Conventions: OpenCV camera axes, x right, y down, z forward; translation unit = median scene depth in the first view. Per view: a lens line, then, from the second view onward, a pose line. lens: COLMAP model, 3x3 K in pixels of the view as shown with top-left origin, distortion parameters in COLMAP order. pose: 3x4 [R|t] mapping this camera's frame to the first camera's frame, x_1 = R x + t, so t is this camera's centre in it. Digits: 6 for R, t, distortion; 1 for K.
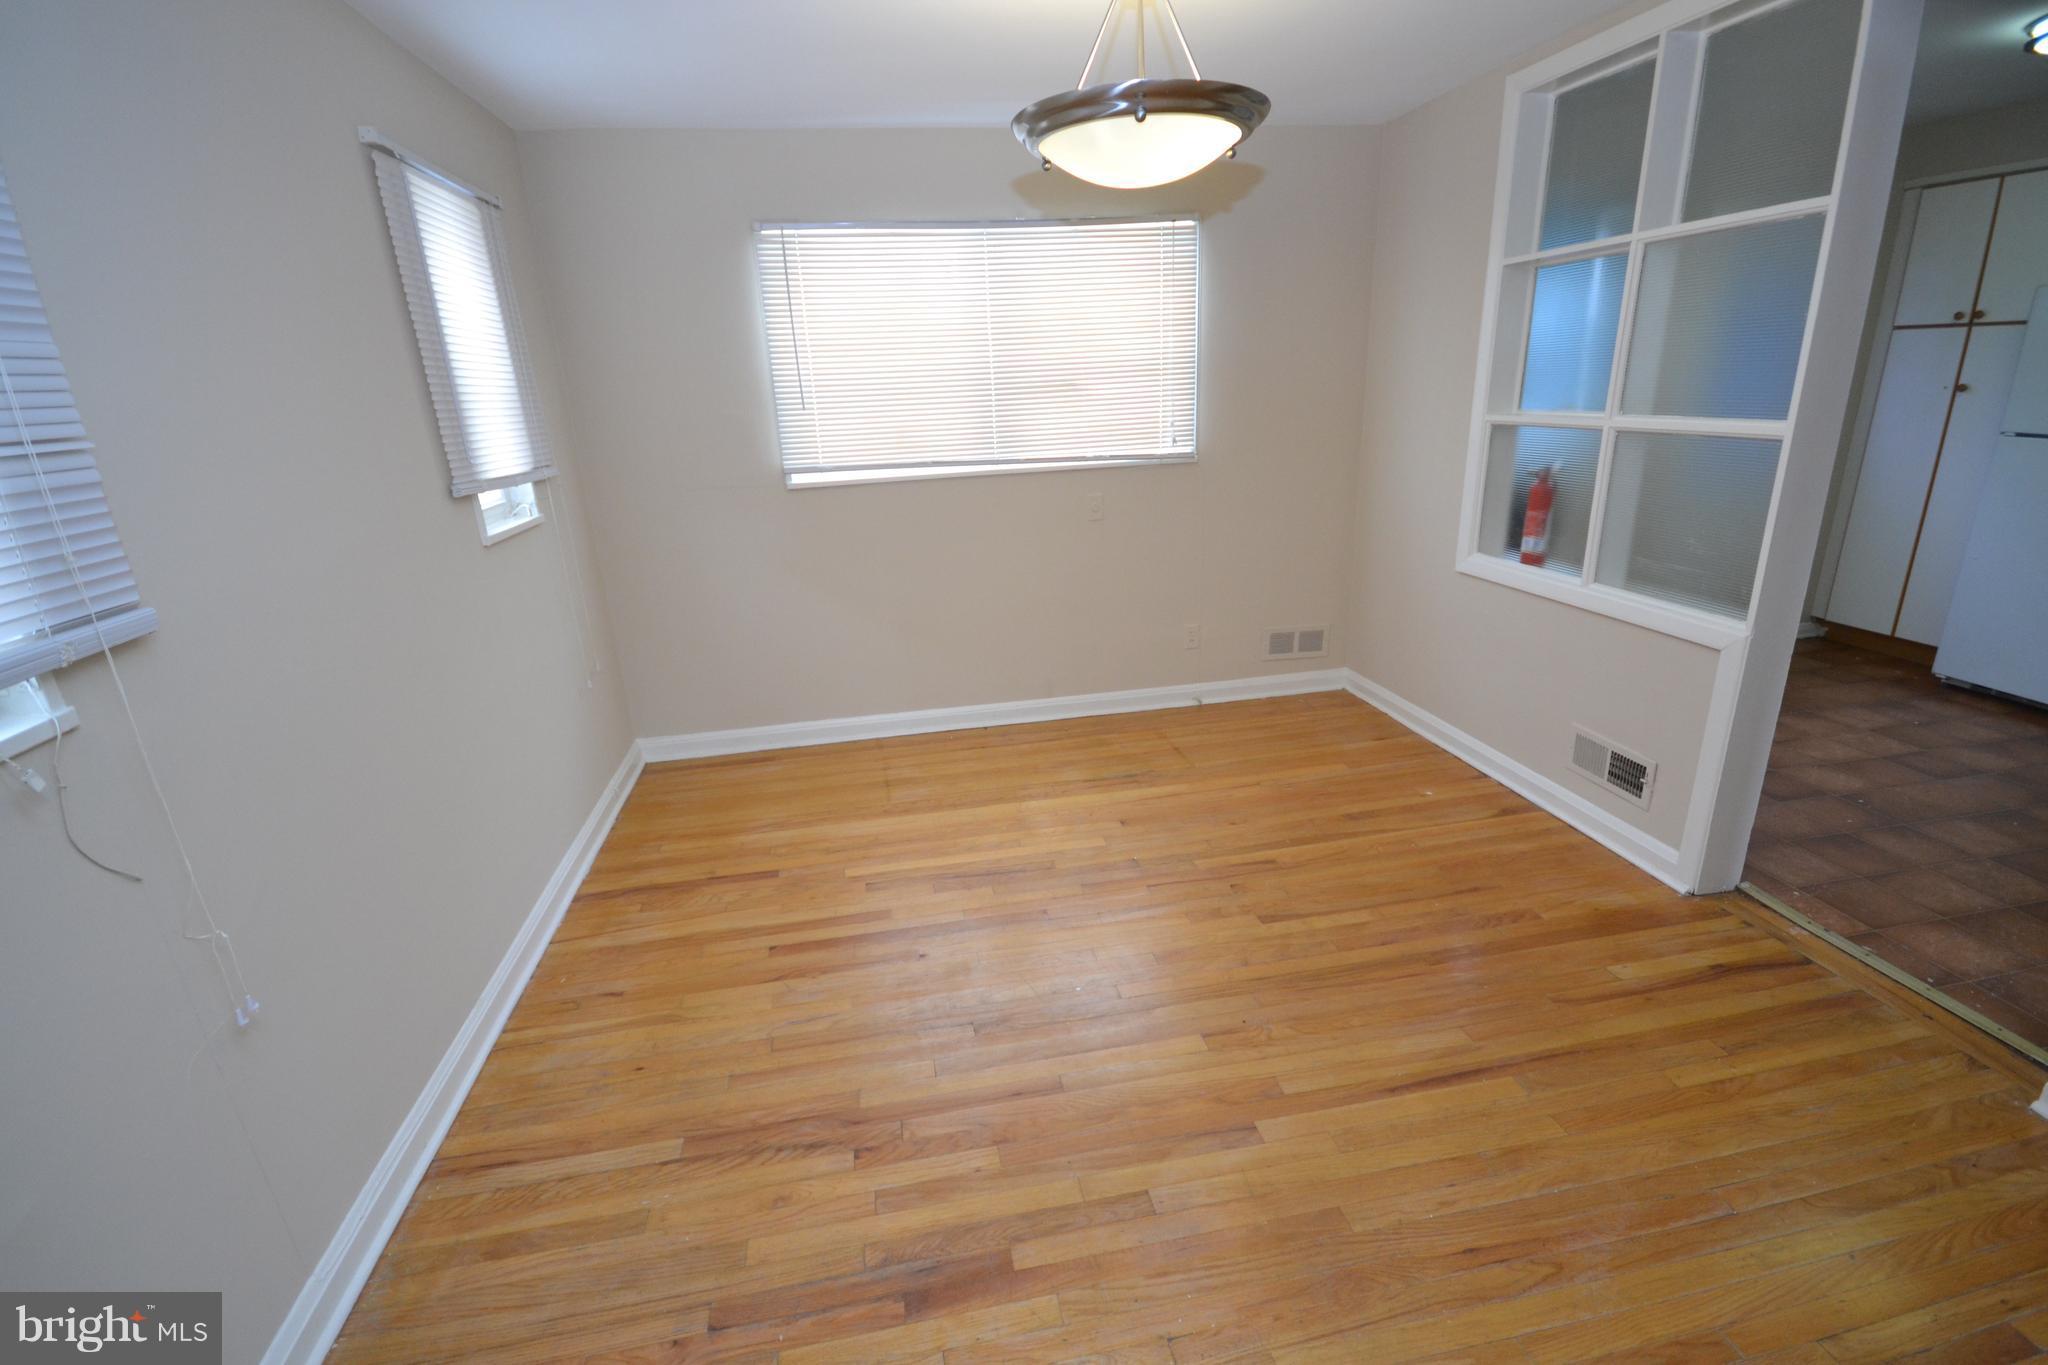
lens RADIAL K [[908.6, 0, 1024.0], [0, 908.6, 682.5], [0, 0, 1]] dist [0.000694, -0.009281]
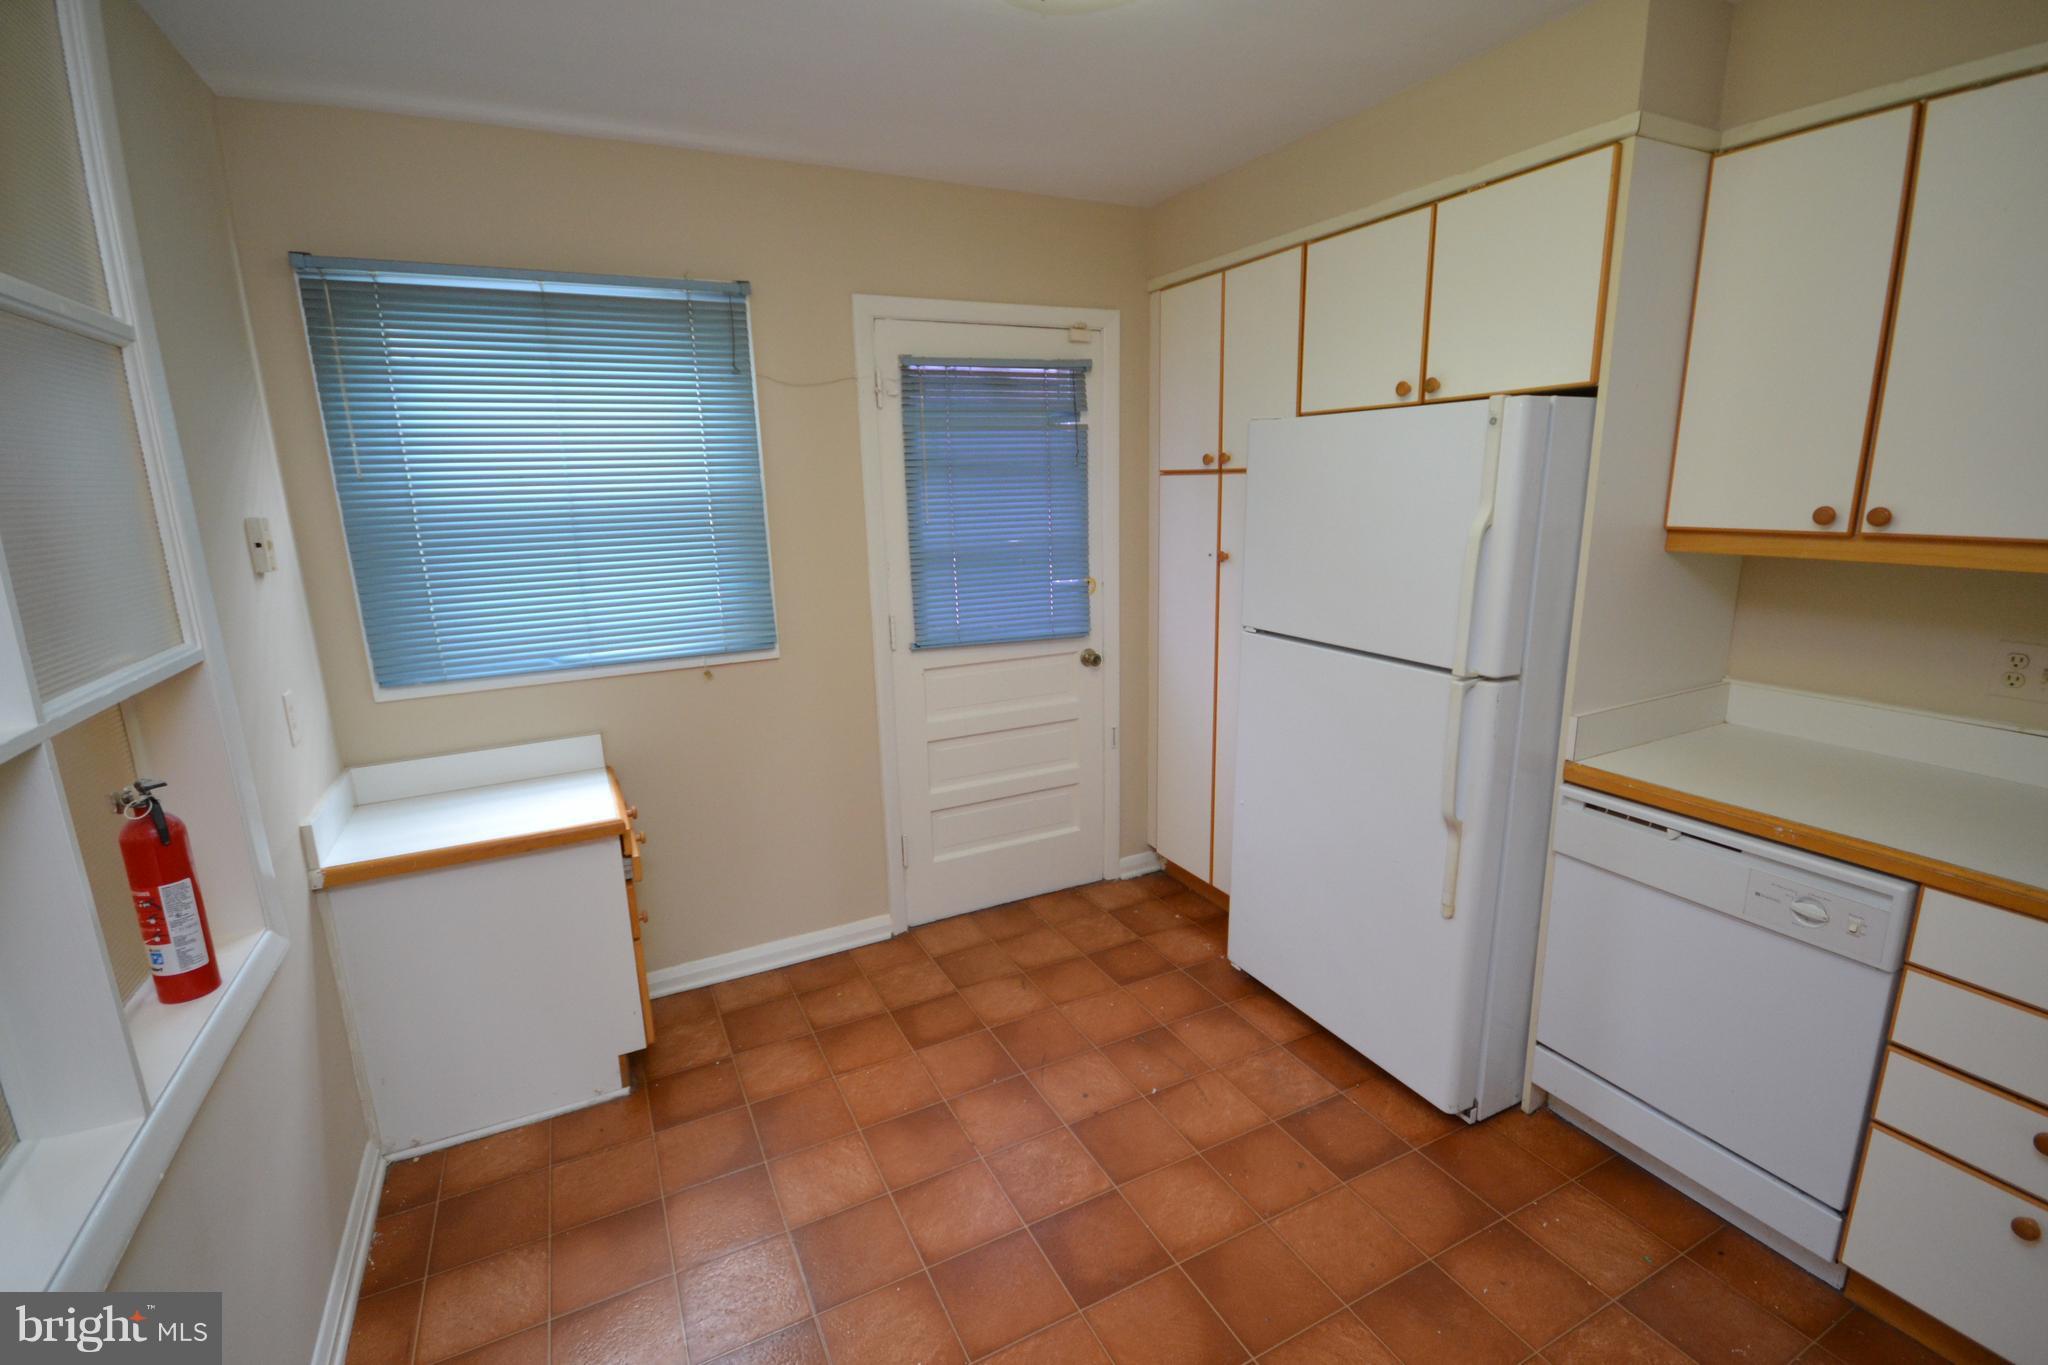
lens RADIAL K [[908.6, 0, 1024.0], [0, 908.6, 682.5], [0, 0, 1]] dist [0.000694, -0.009281]
pose [[0.955870, -0.038455, 0.291263, 0.686890], [0.070029, 0.992644, -0.098764, -0.170301], [-0.285323, 0.114802, 0.951531, 0.370060]]
